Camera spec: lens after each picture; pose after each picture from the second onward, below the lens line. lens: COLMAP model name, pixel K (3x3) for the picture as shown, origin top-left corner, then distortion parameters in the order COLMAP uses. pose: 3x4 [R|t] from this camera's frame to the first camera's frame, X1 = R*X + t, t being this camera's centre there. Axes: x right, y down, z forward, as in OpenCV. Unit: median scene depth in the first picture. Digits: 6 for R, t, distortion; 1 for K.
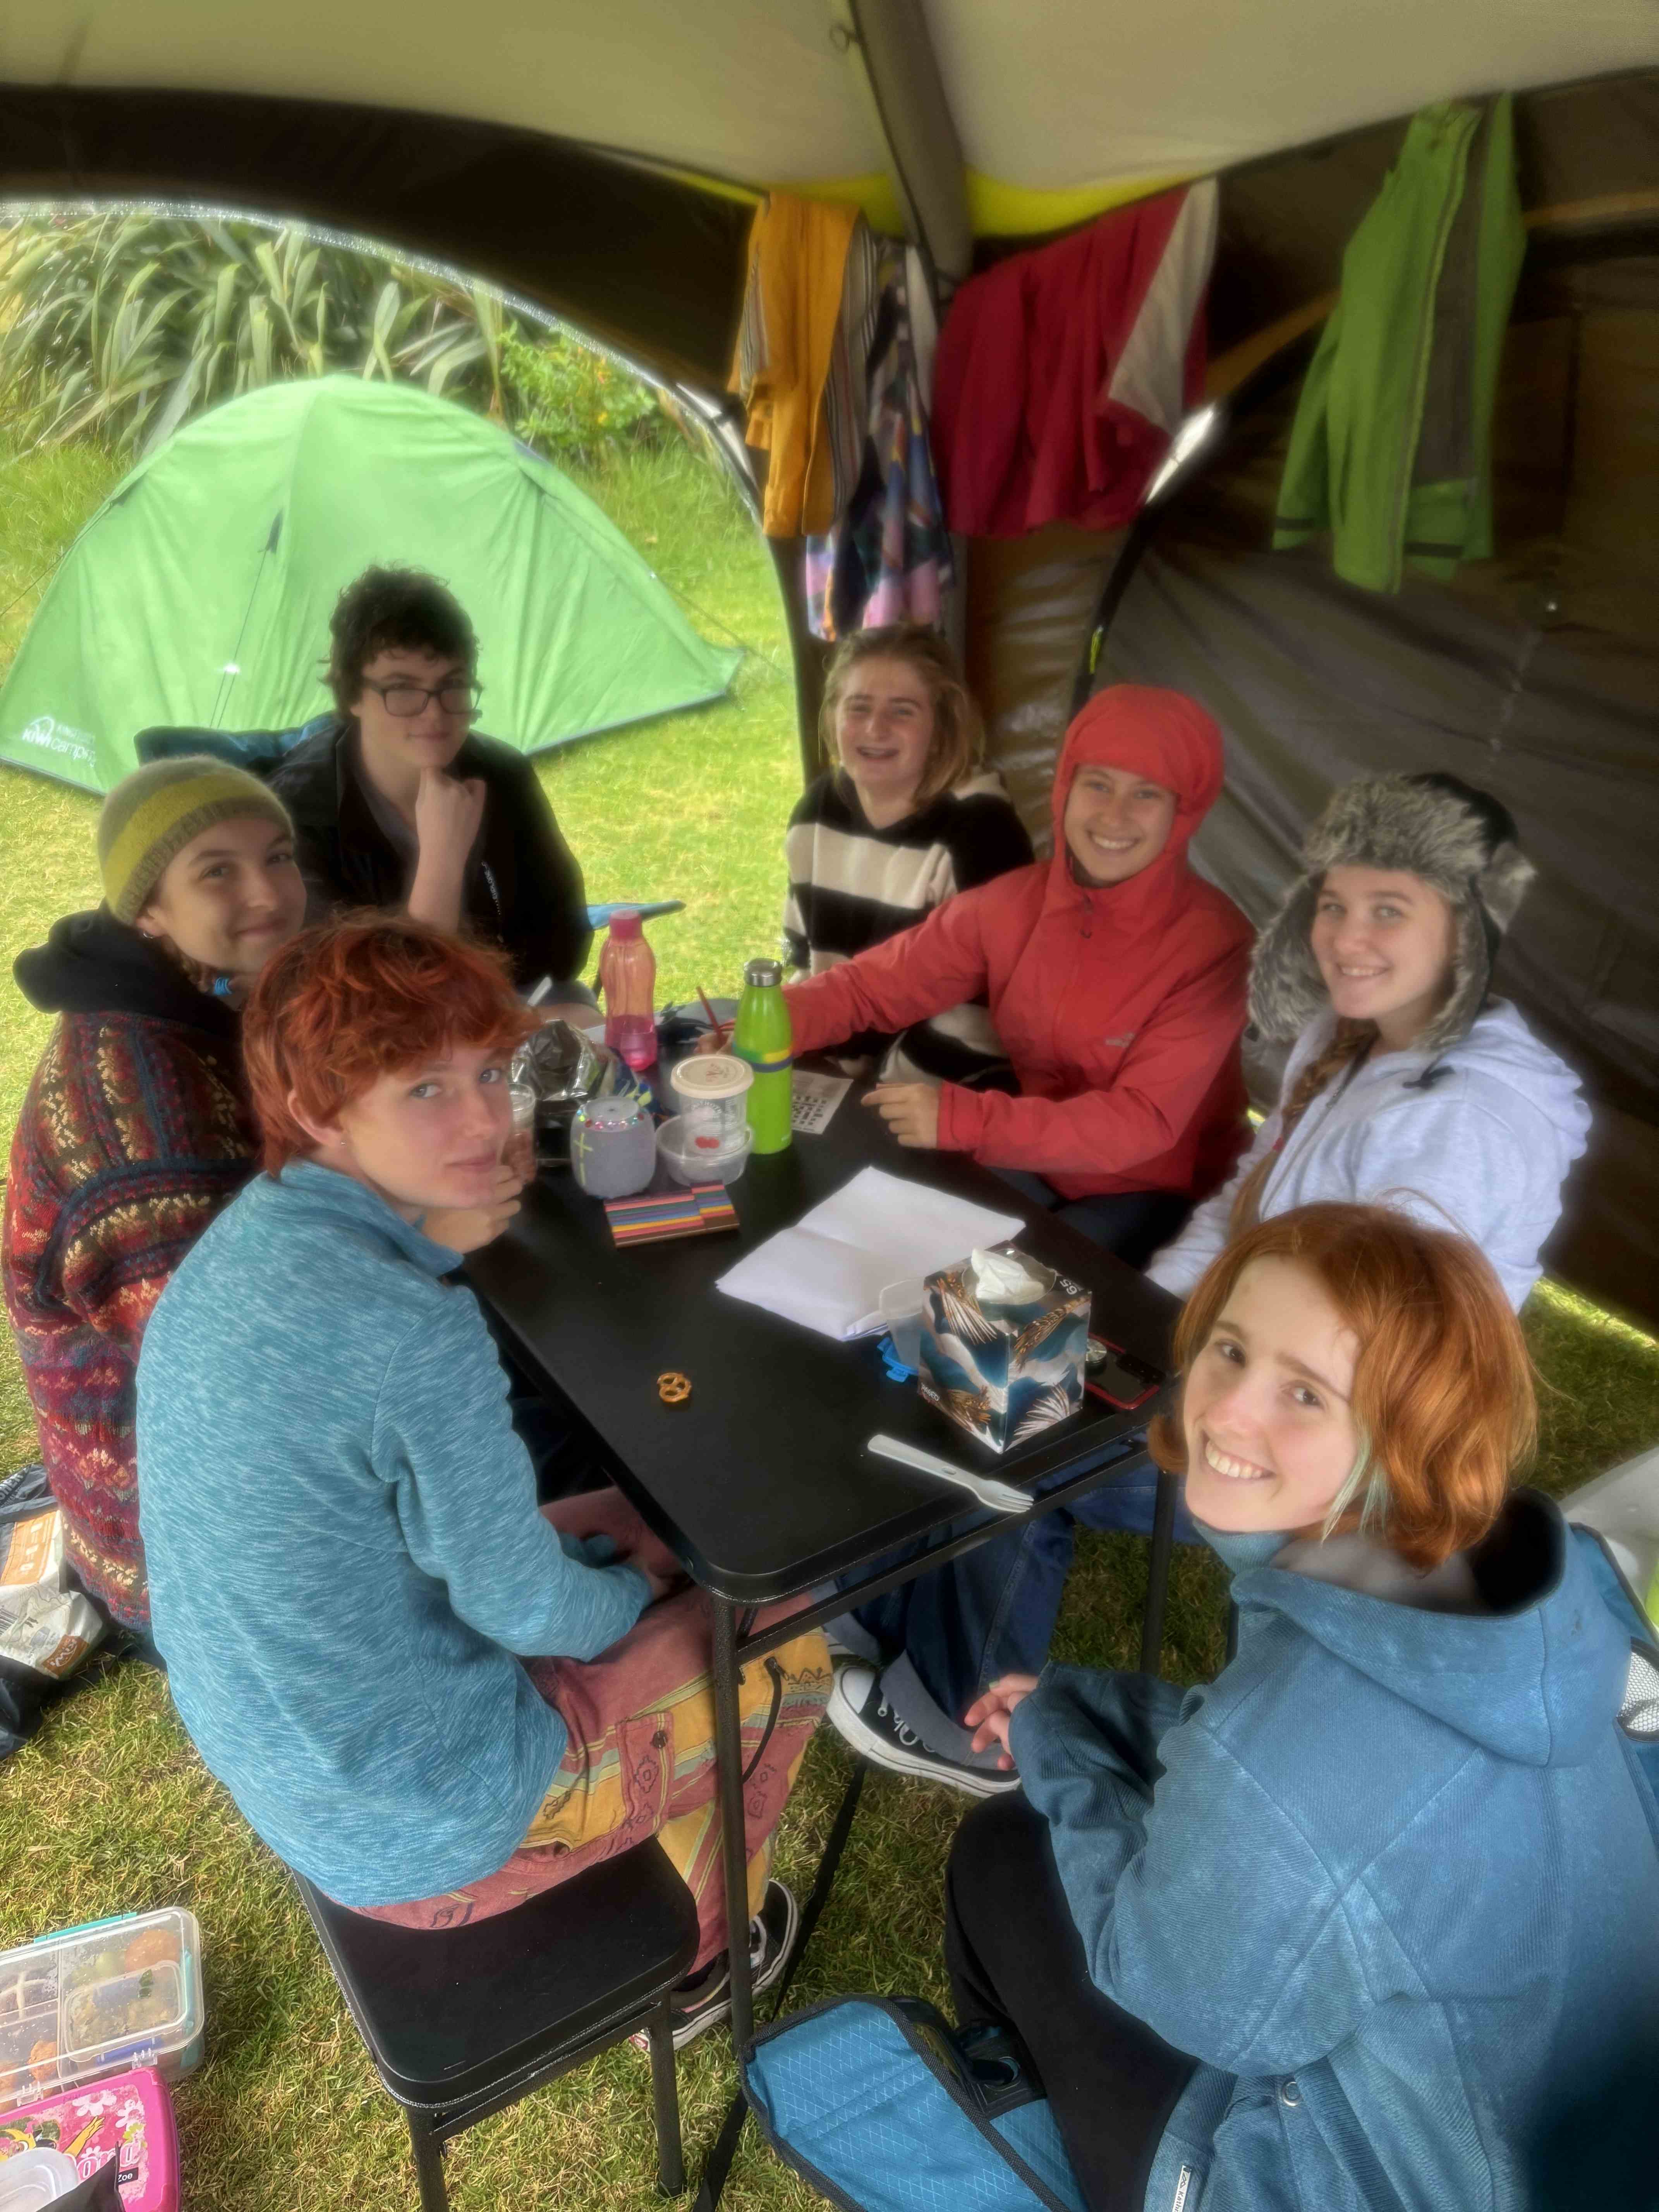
lens RADIAL K [[1809.8, 0, 829.5], [0, 1809.8, 1106.0], [0, 0, 1]] dist [-0.173692, 0.005599]
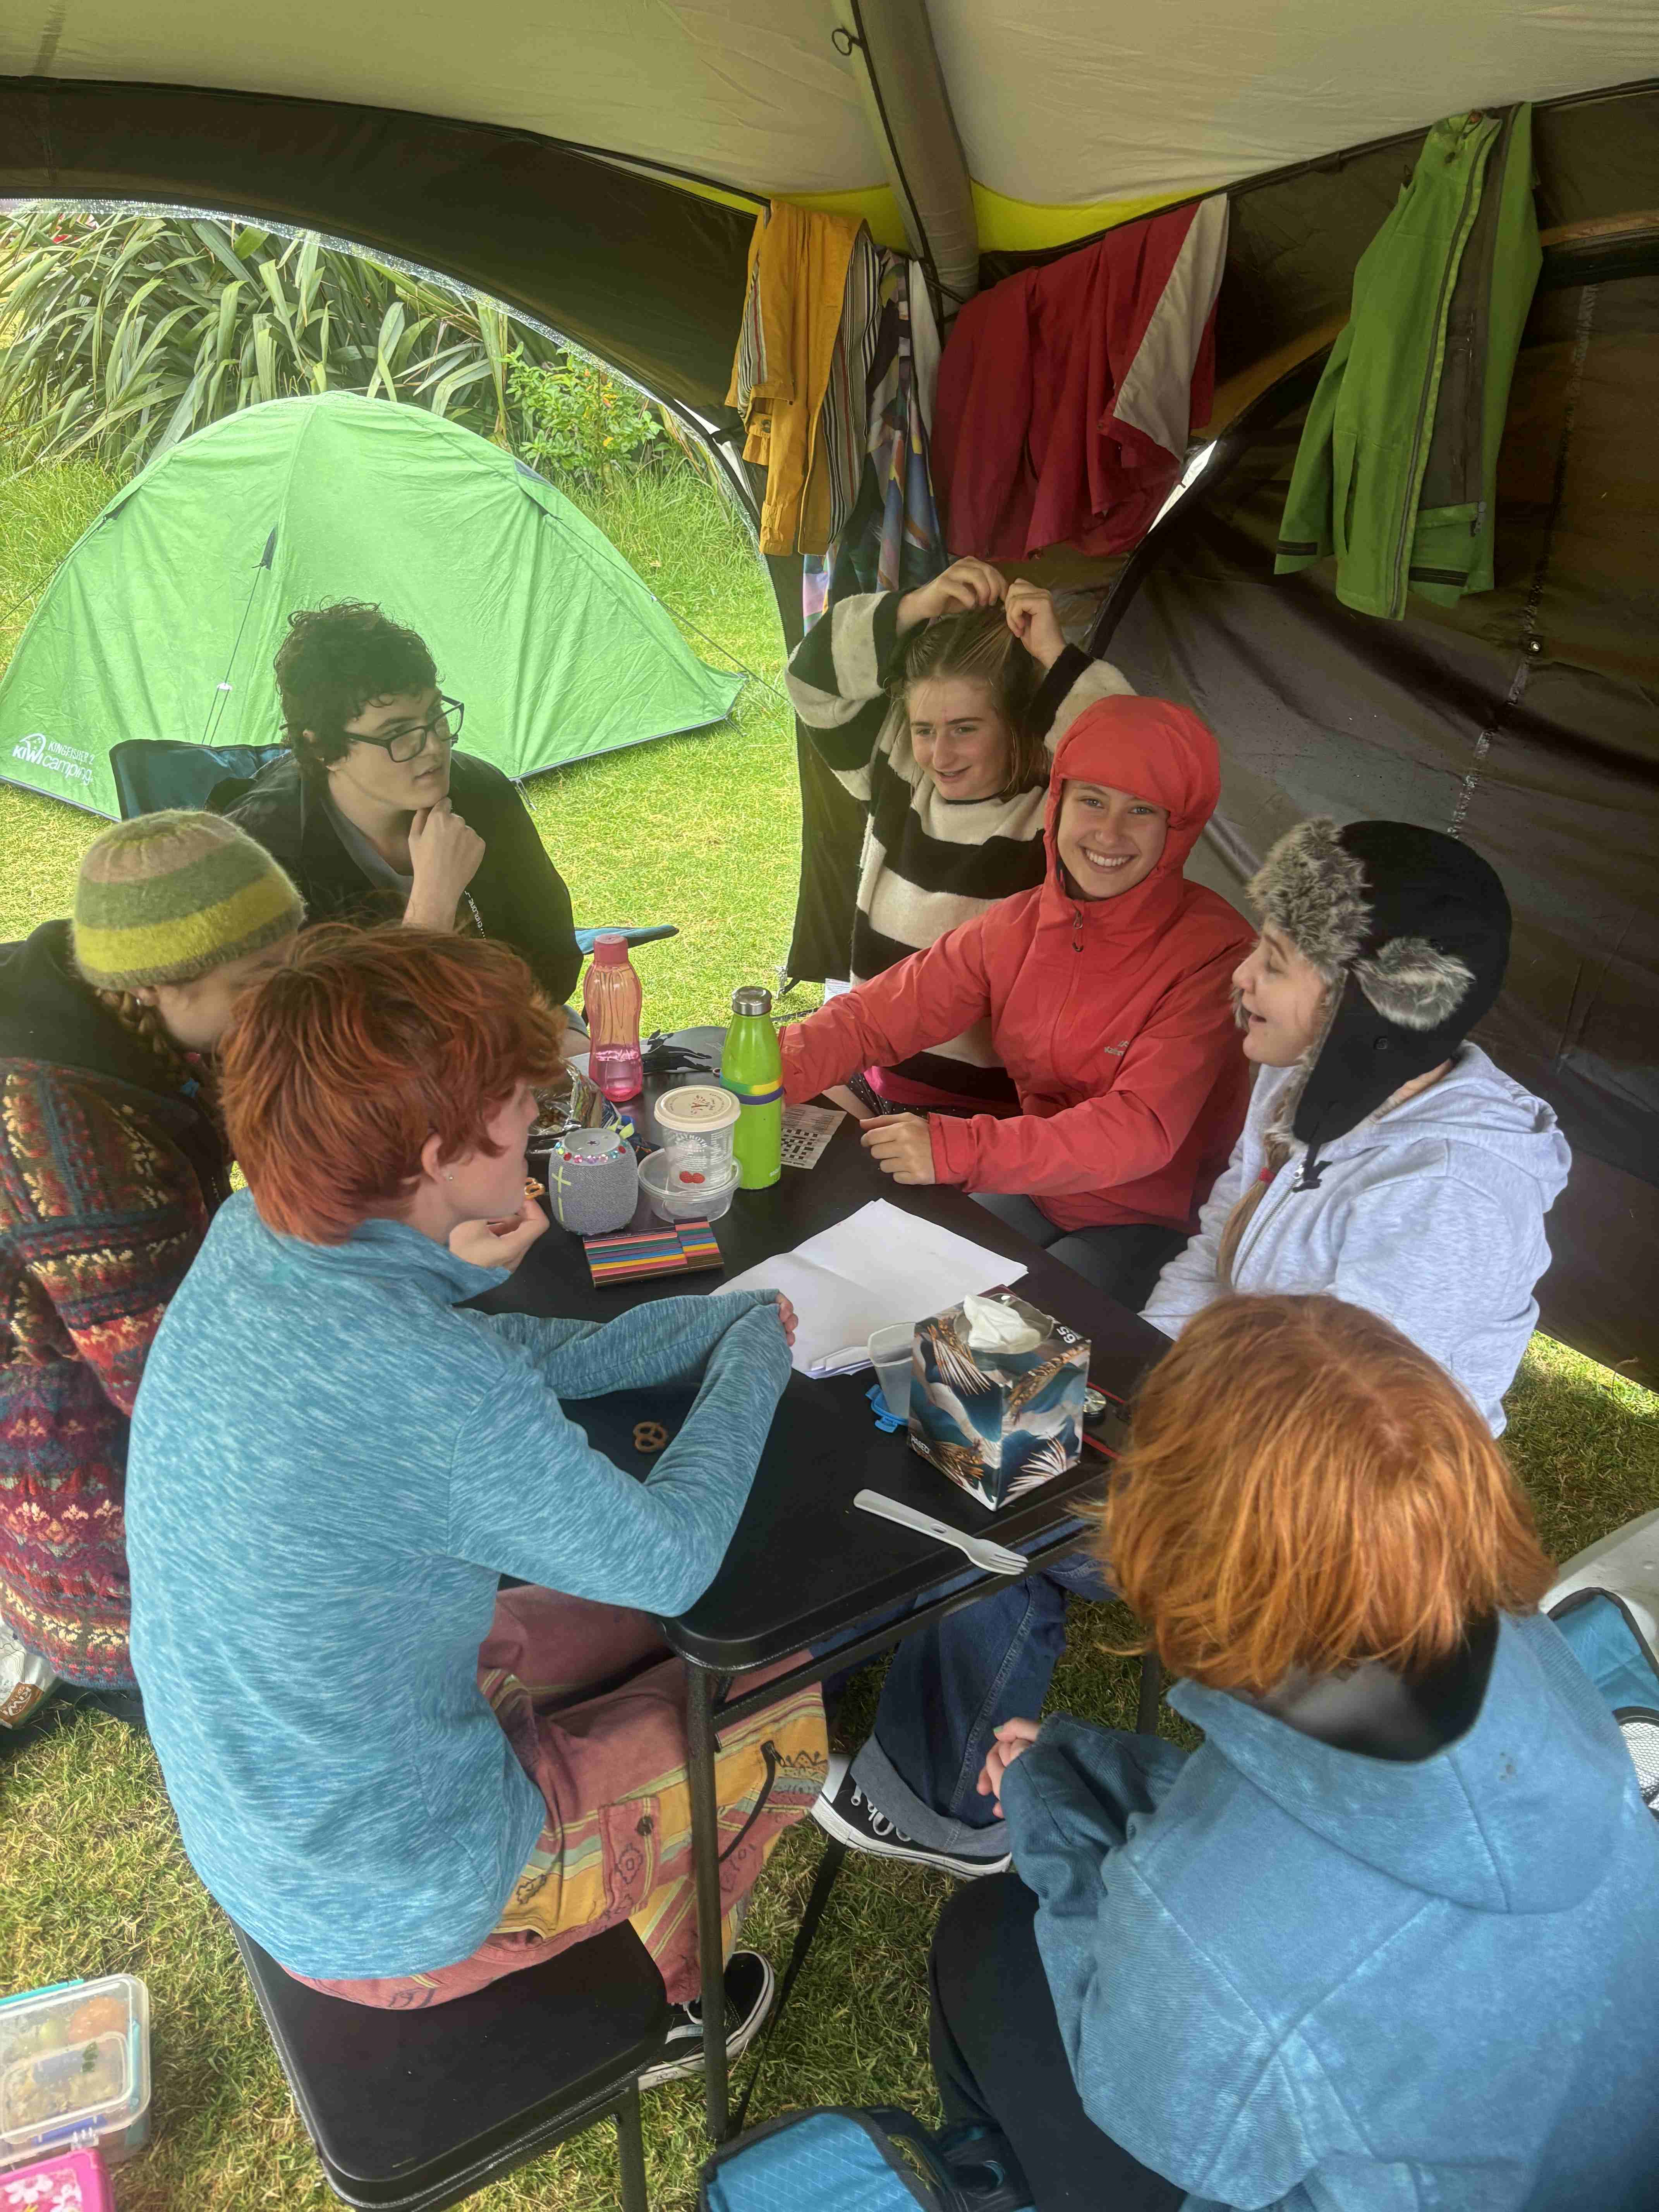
lens RADIAL K [[1673.4, 0, 829.5], [0, 1673.4, 1106.0], [0, 0, 1]] dist [-0.139652, -0.000747]
pose [[0.999927, 0.008814, -0.008250, 0.012755], [-0.008858, 0.999946, -0.005401, -0.013690], [0.008202, 0.005474, 0.999951, 0.110830]]
